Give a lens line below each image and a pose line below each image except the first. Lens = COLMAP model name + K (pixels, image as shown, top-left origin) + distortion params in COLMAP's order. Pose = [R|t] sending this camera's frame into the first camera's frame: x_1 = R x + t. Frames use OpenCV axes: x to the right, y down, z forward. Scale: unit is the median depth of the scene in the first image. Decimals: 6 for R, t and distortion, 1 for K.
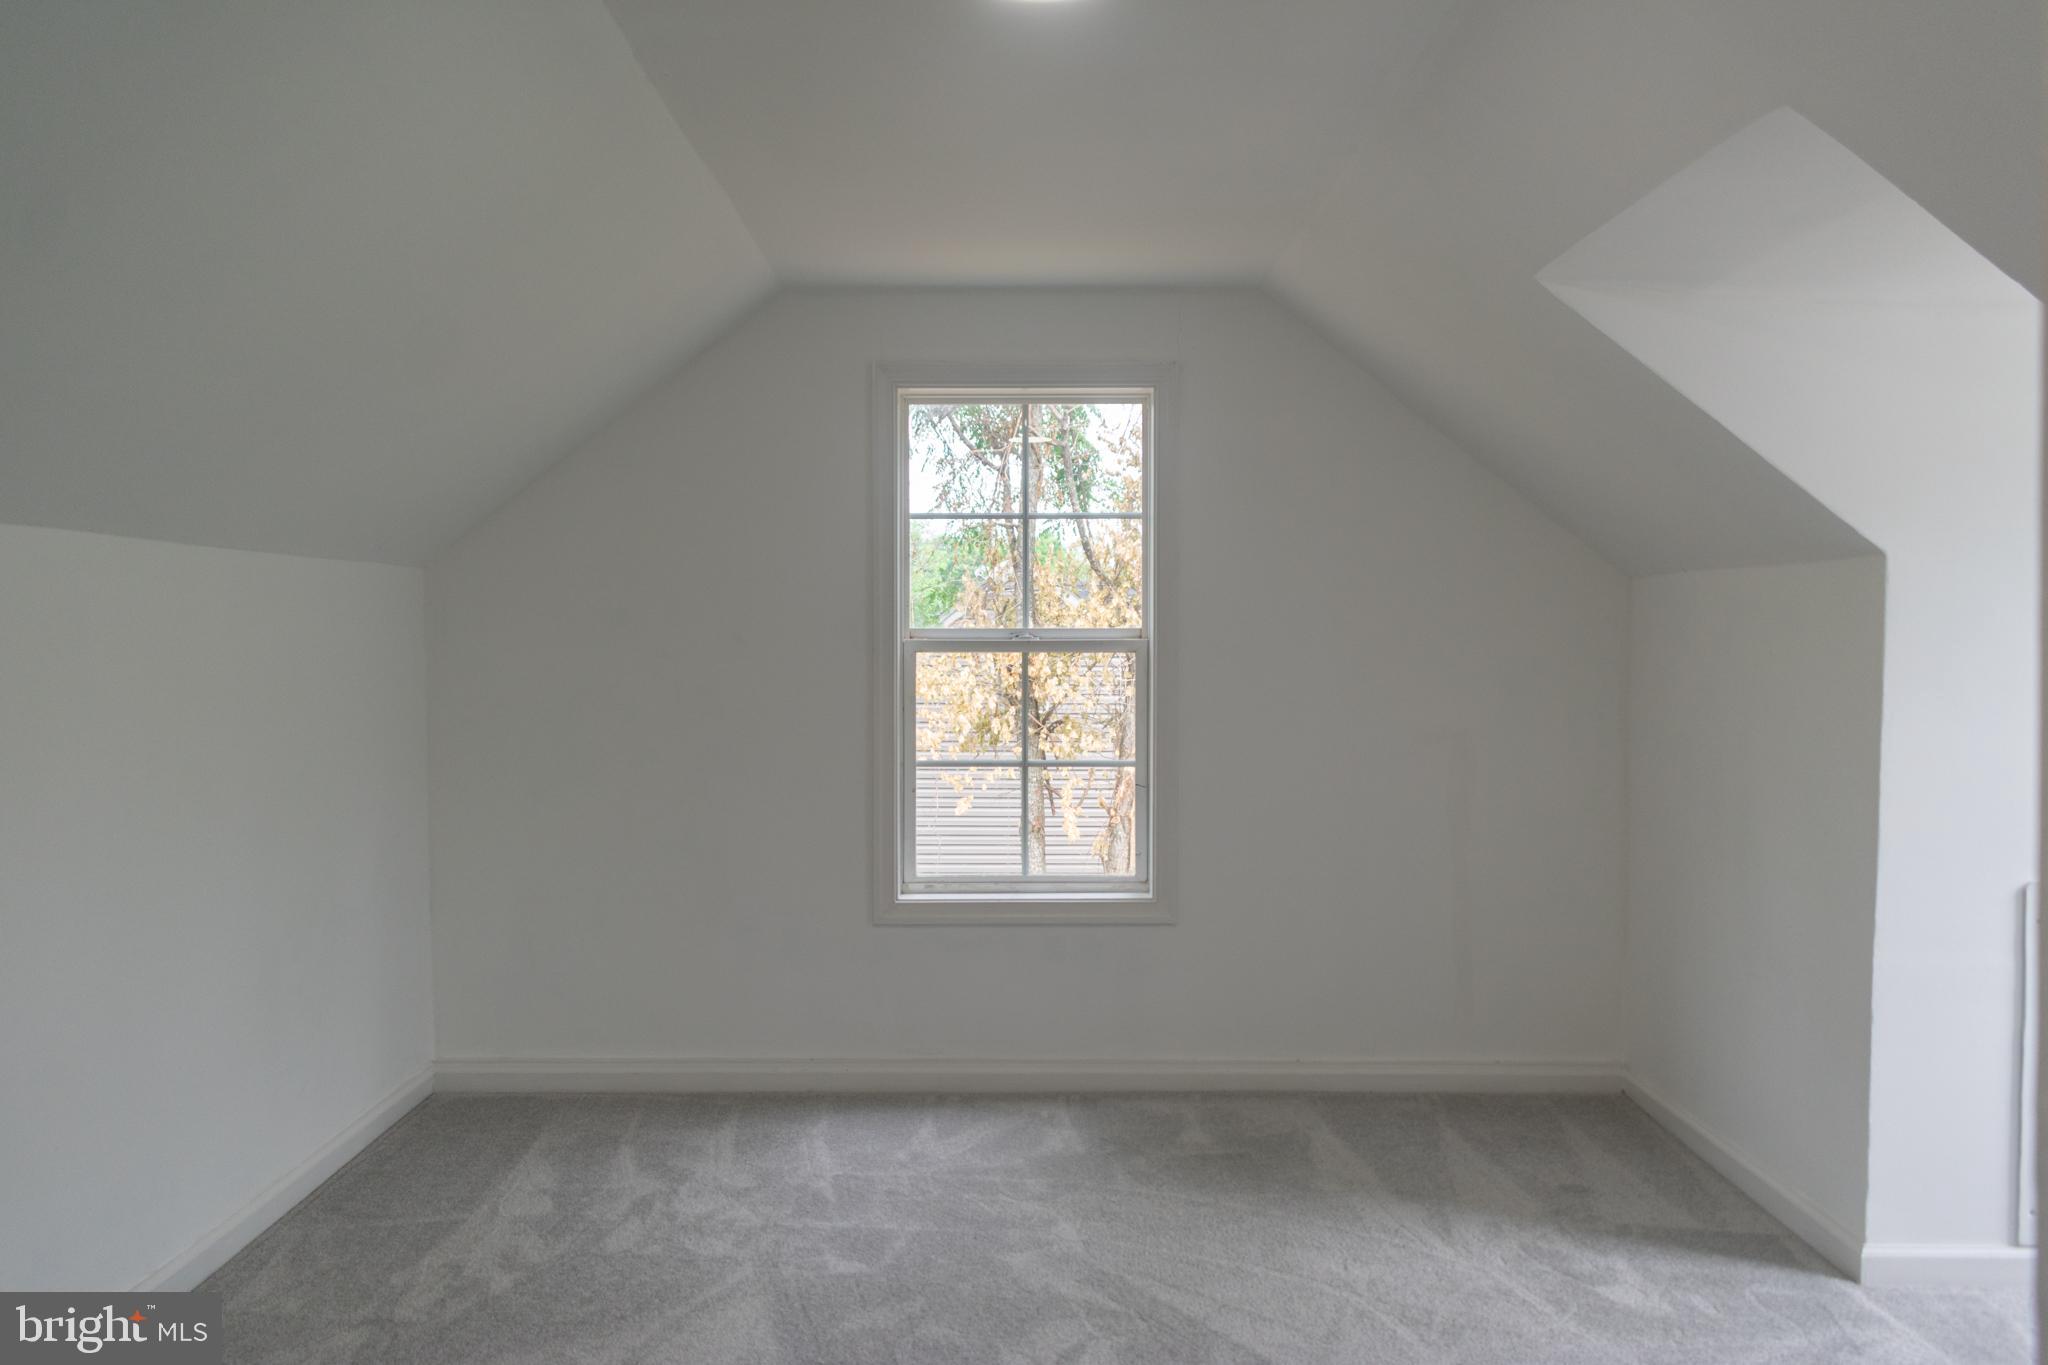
lens RADIAL K [[1554.5, 0, 1024.0], [0, 1554.5, 682.5], [0, 0, 1]] dist [-0.001597, -0.001706]
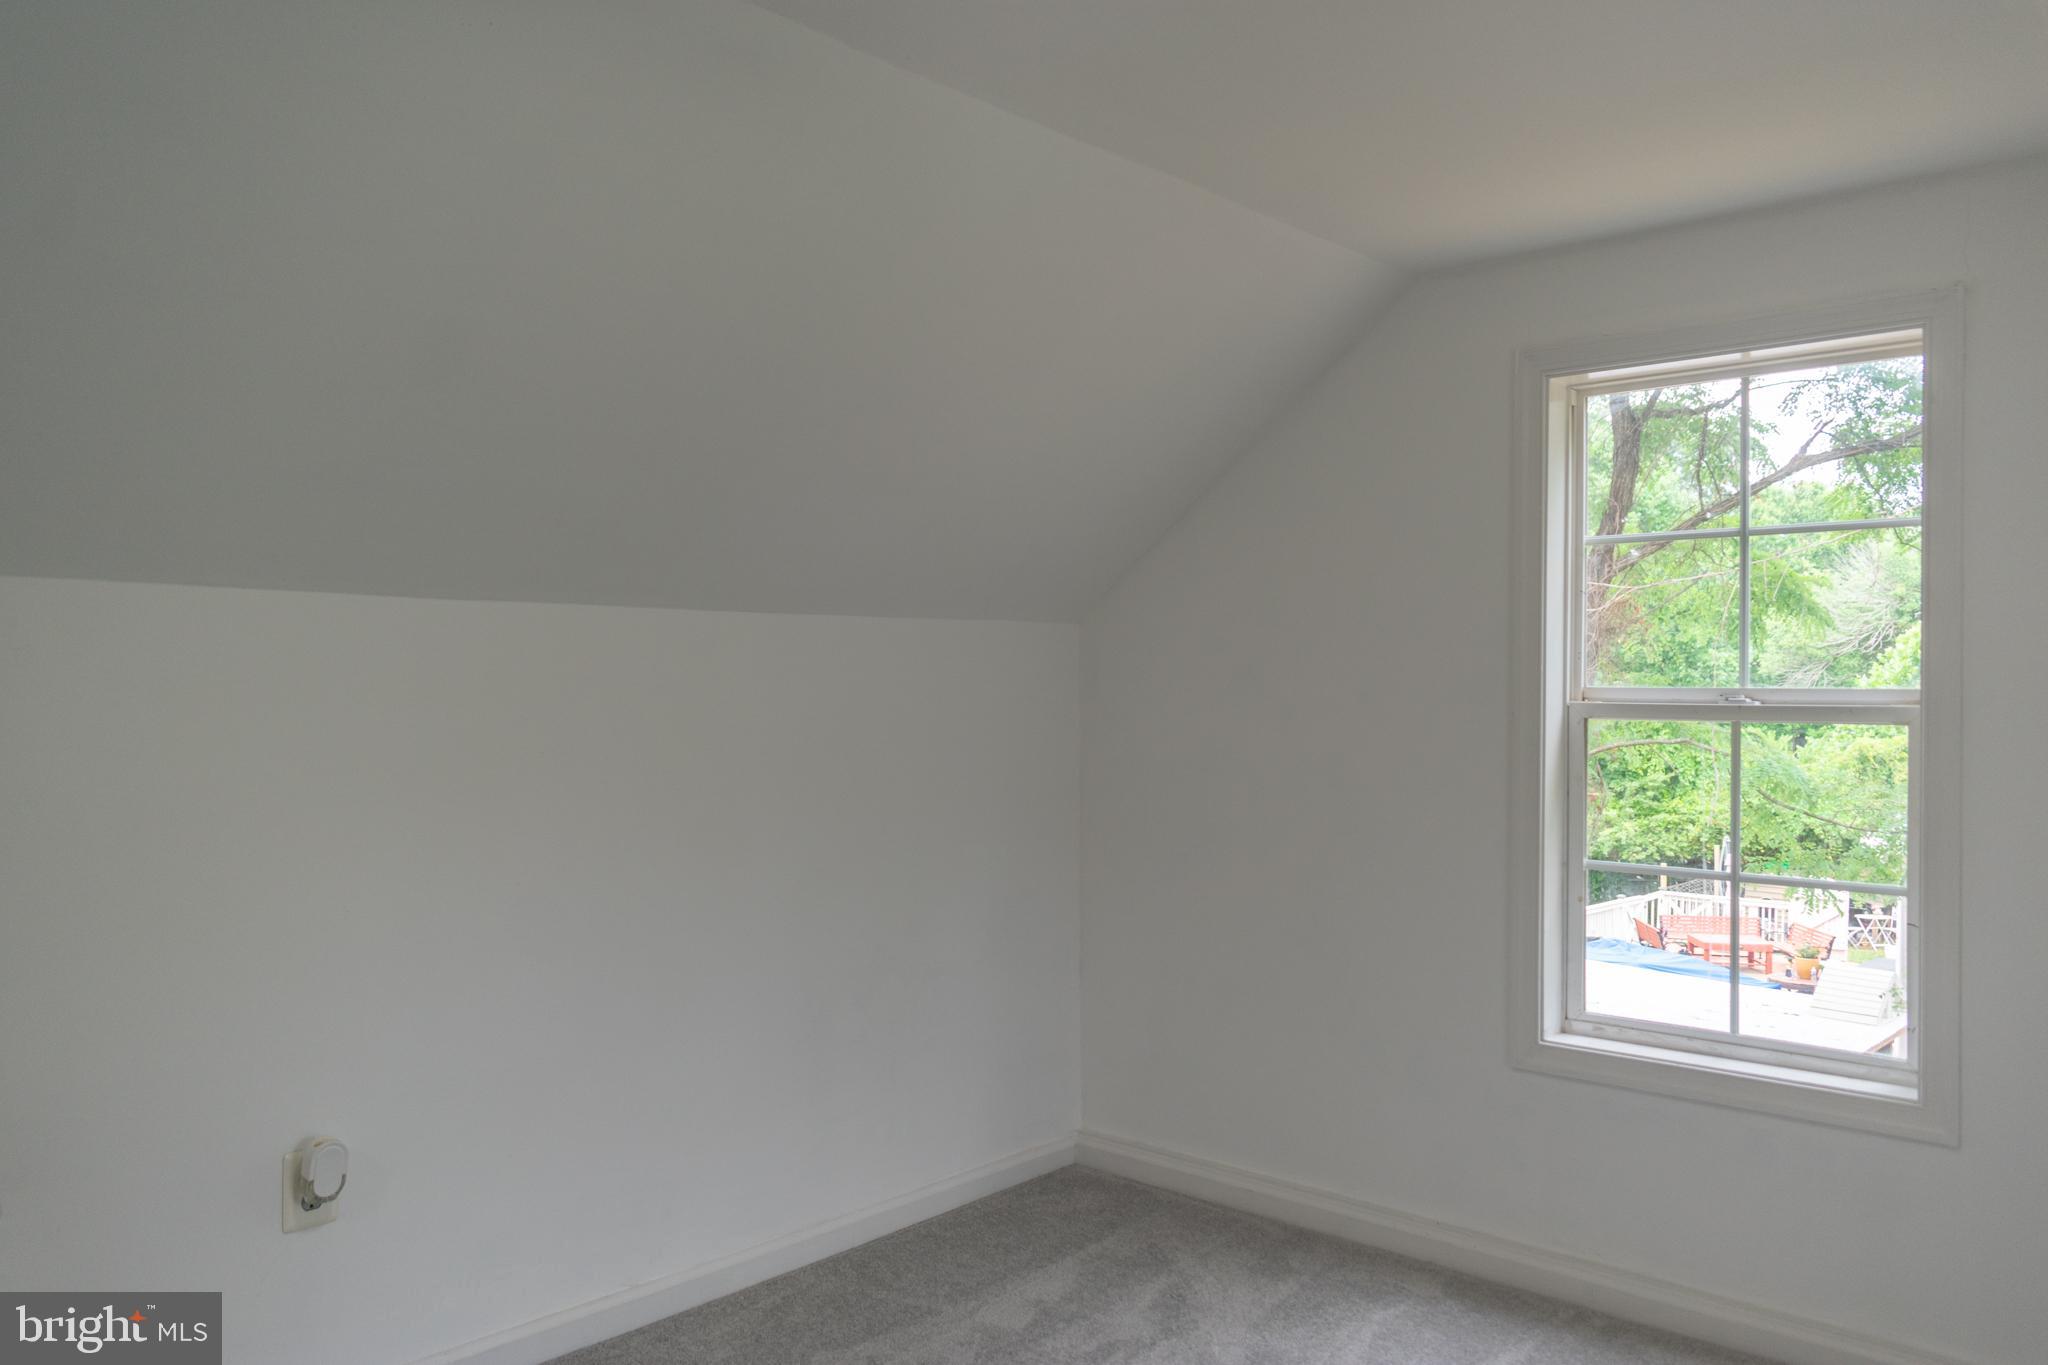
lens RADIAL K [[1554.5, 0, 1024.0], [0, 1554.5, 682.5], [0, 0, 1]] dist [-0.001597, -0.001706]
pose [[0.740336, 0.006341, -0.672208, 0.245544], [-0.025293, 0.999510, -0.018428, -0.016423], [0.671762, 0.030645, 0.740133, 0.255981]]
